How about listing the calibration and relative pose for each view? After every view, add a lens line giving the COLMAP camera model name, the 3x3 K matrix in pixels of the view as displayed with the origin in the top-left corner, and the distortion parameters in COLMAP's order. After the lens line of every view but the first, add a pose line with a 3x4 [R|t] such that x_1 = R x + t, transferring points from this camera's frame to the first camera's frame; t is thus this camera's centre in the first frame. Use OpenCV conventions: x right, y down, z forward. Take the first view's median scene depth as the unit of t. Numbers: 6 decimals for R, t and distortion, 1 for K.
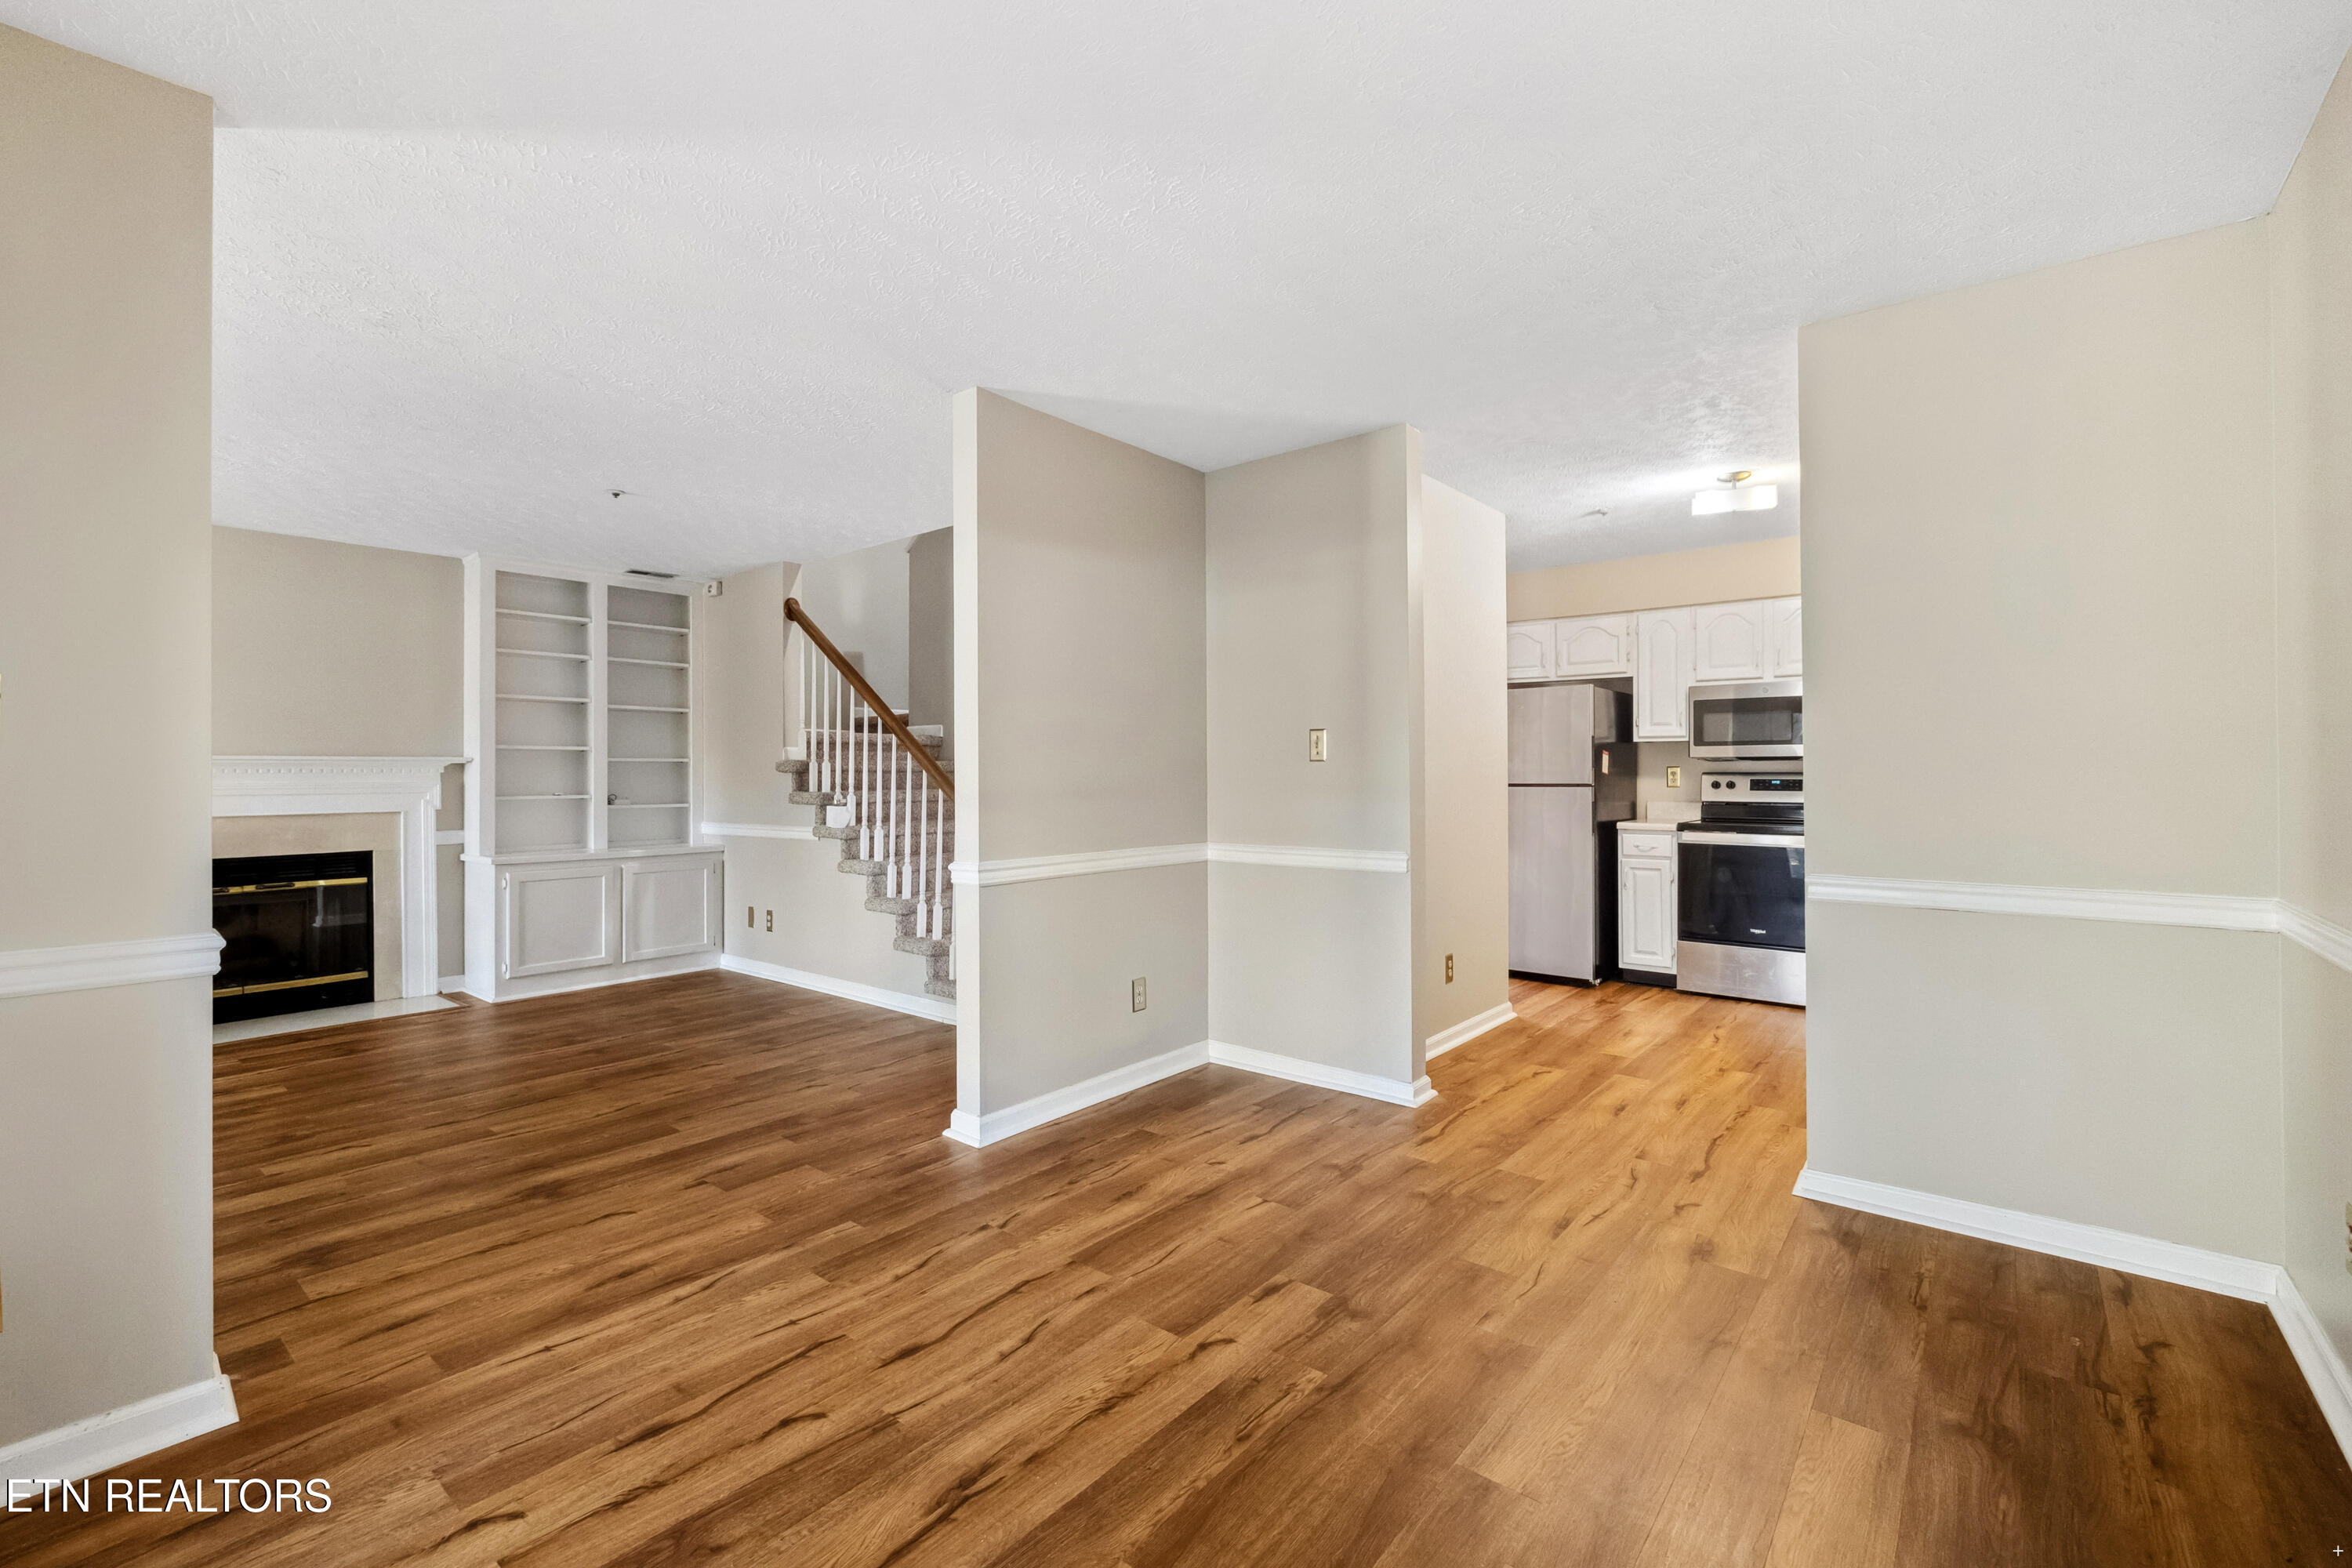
lens RADIAL K [[1003.7, 0, 1167.5], [0, 1003.7, 780.8], [0, 0, 1]] dist [-0.000312, 0.000198]
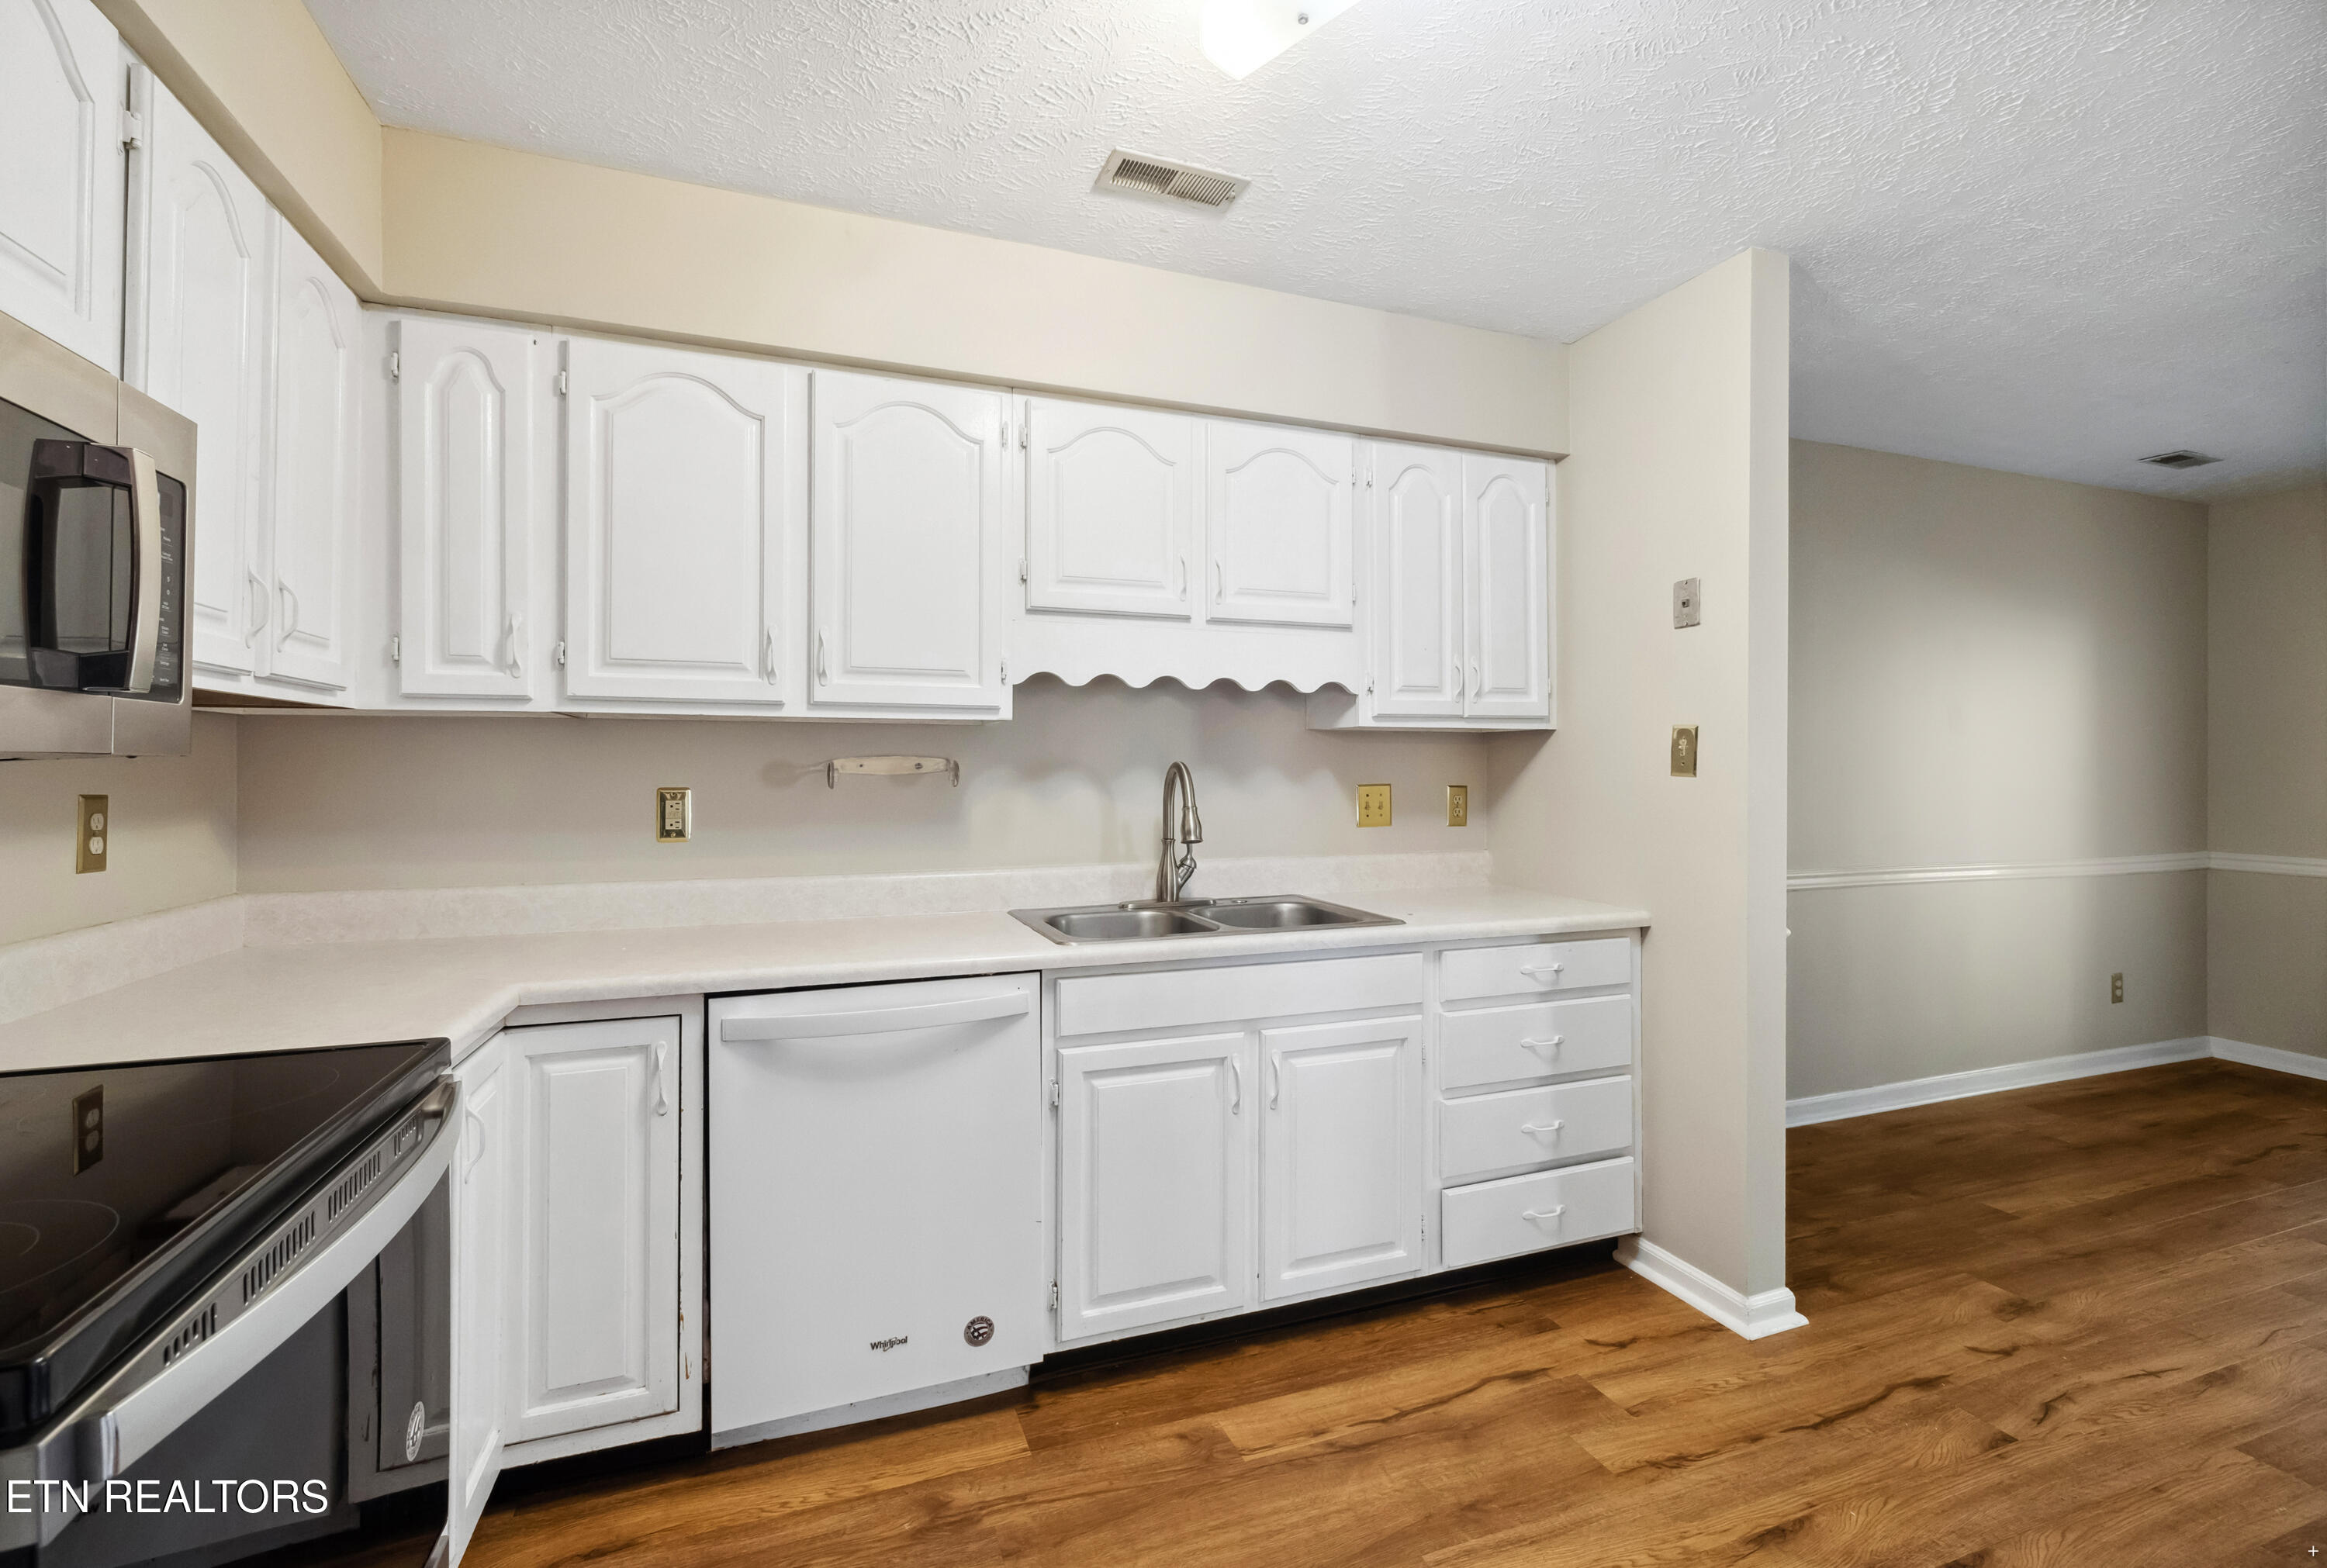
lens RADIAL K [[982.0, 0, 1173.5], [0, 982.0, 761.9], [0, 0, 1]] dist [0.000328, -0.000149]
pose [[-0.864166, 0.003886, 0.503192, 0.346154], [0.001803, 0.999988, -0.004627, -0.020571], [-0.503203, -0.003091, -0.864162, 1.012476]]
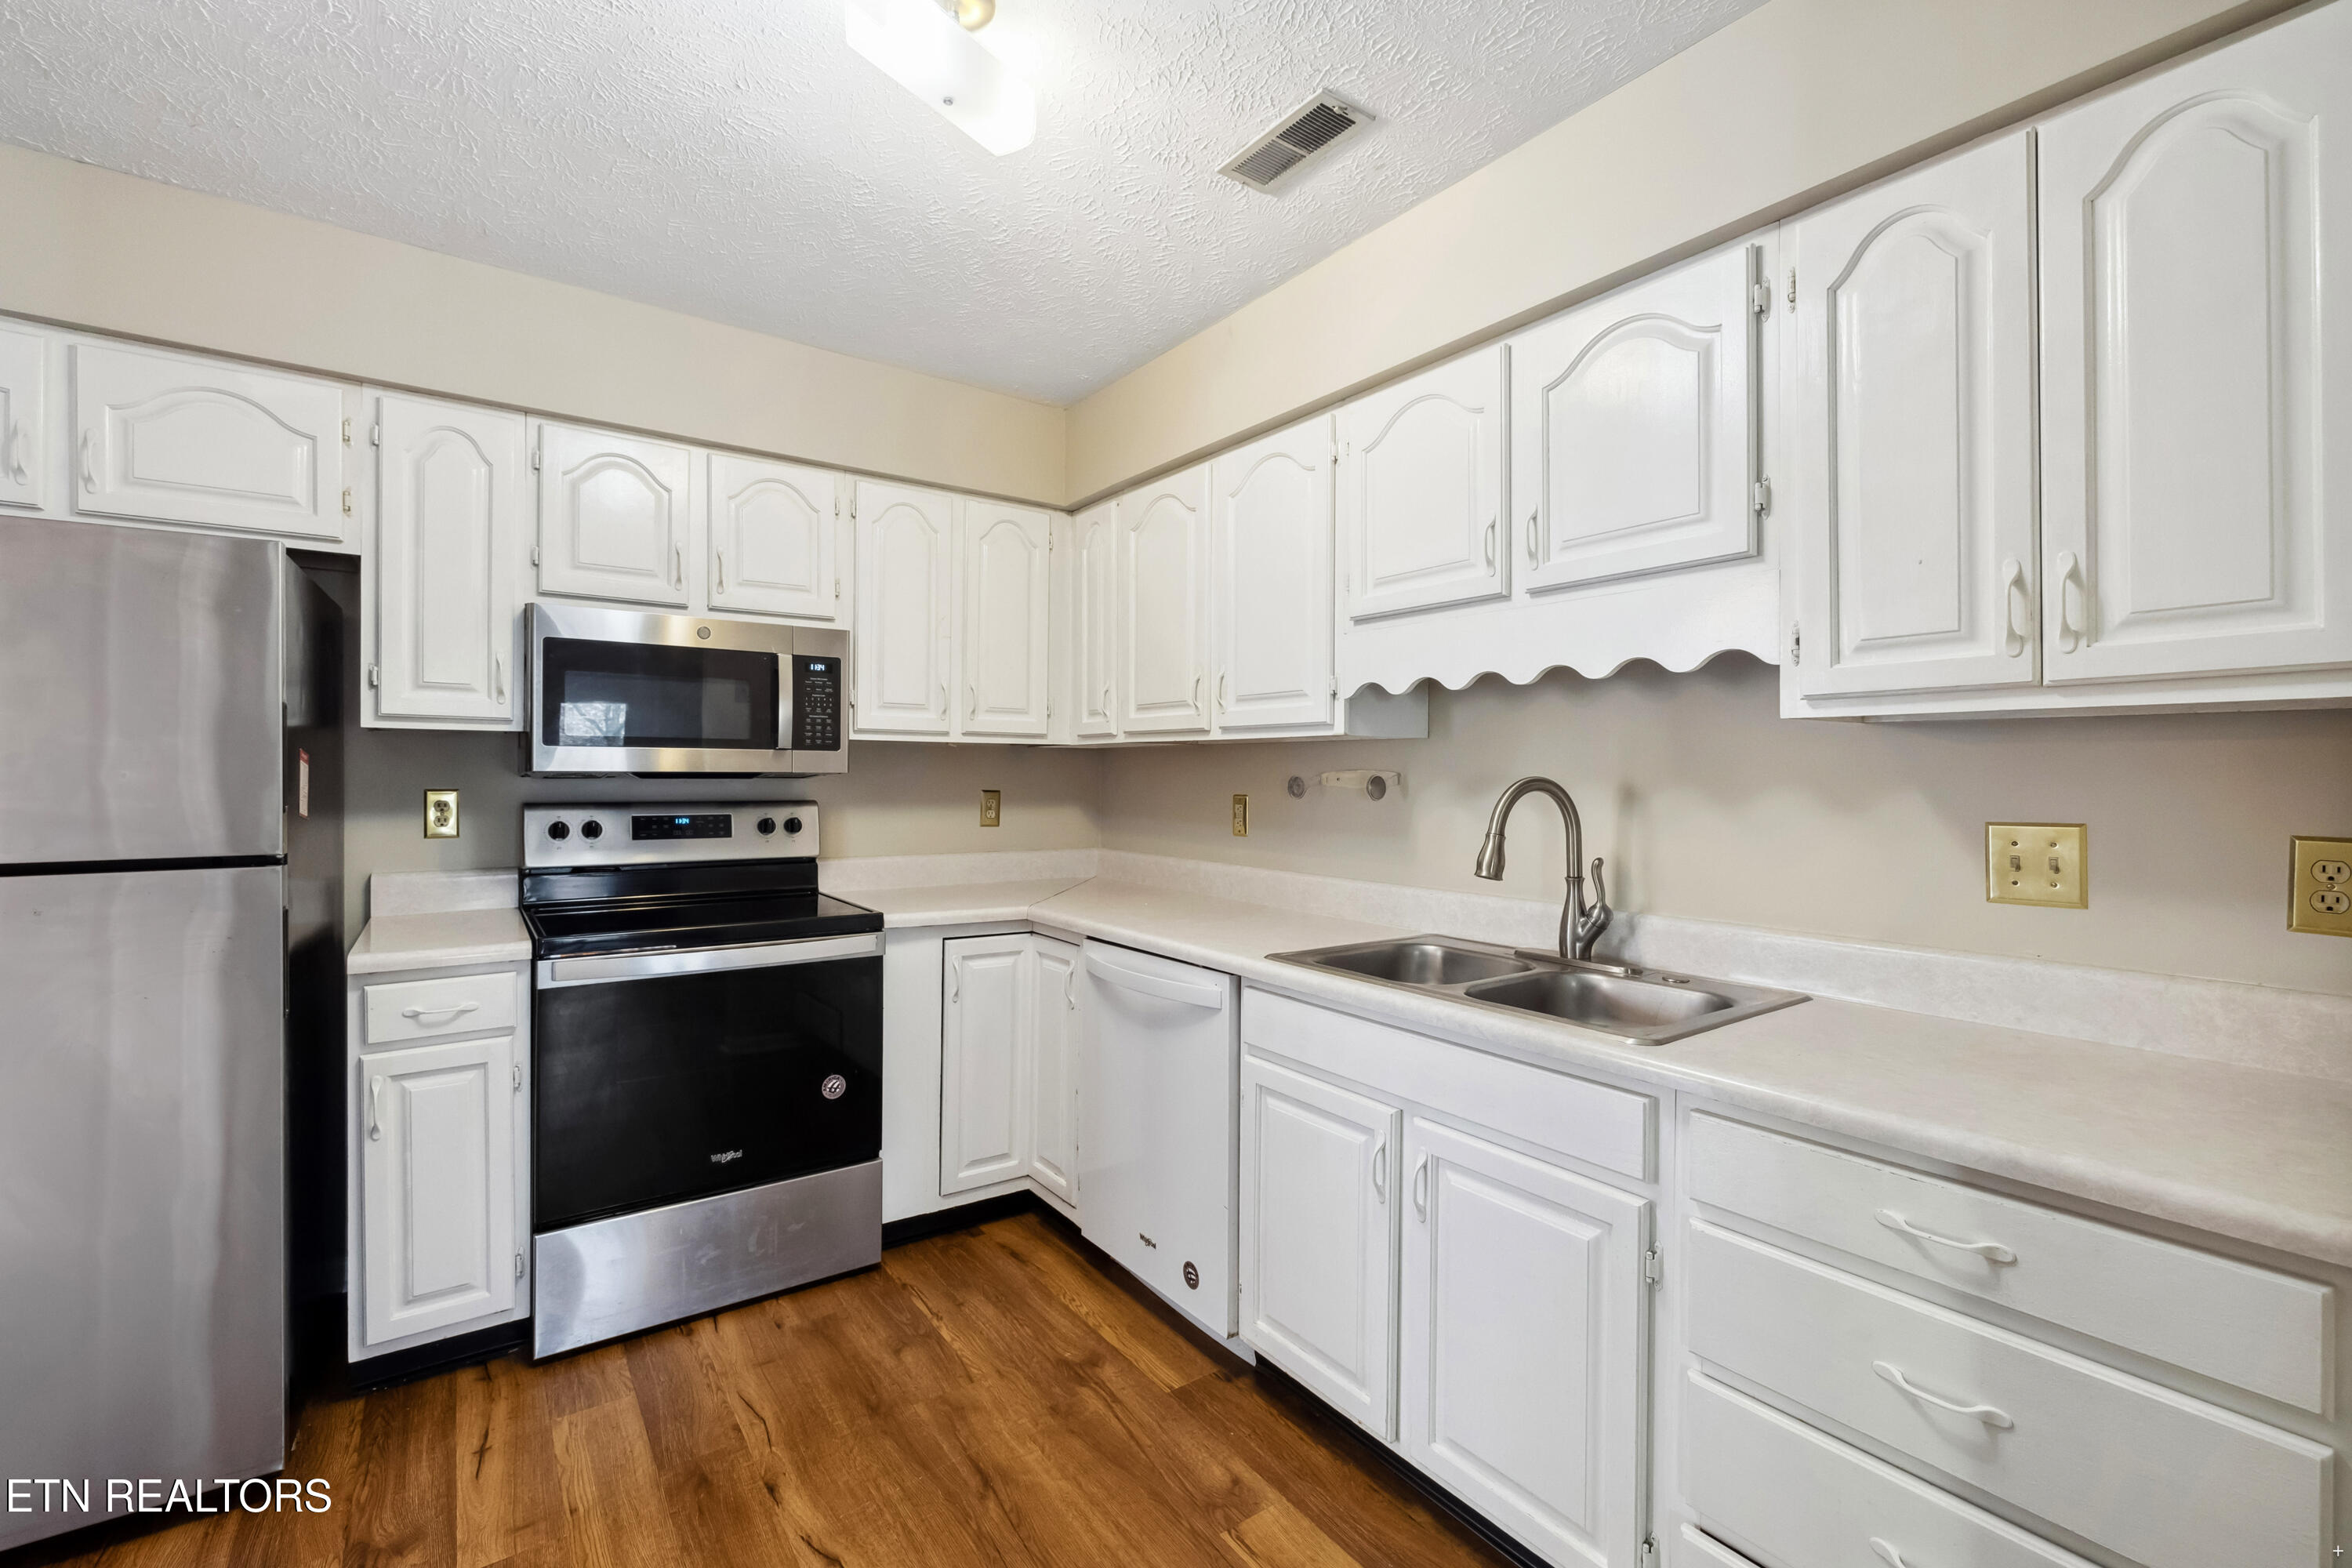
lens RADIAL K [[966.4, 0, 1137.3], [0, 966.4, 776.9], [0, 0, 1]] dist [-0.001719, -0.000238]
pose [[0.249761, -0.001913, 0.968306, 0.194167], [-0.003374, 0.999990, 0.002846, -0.023427], [-0.968302, -0.003978, 0.249752, 0.661499]]
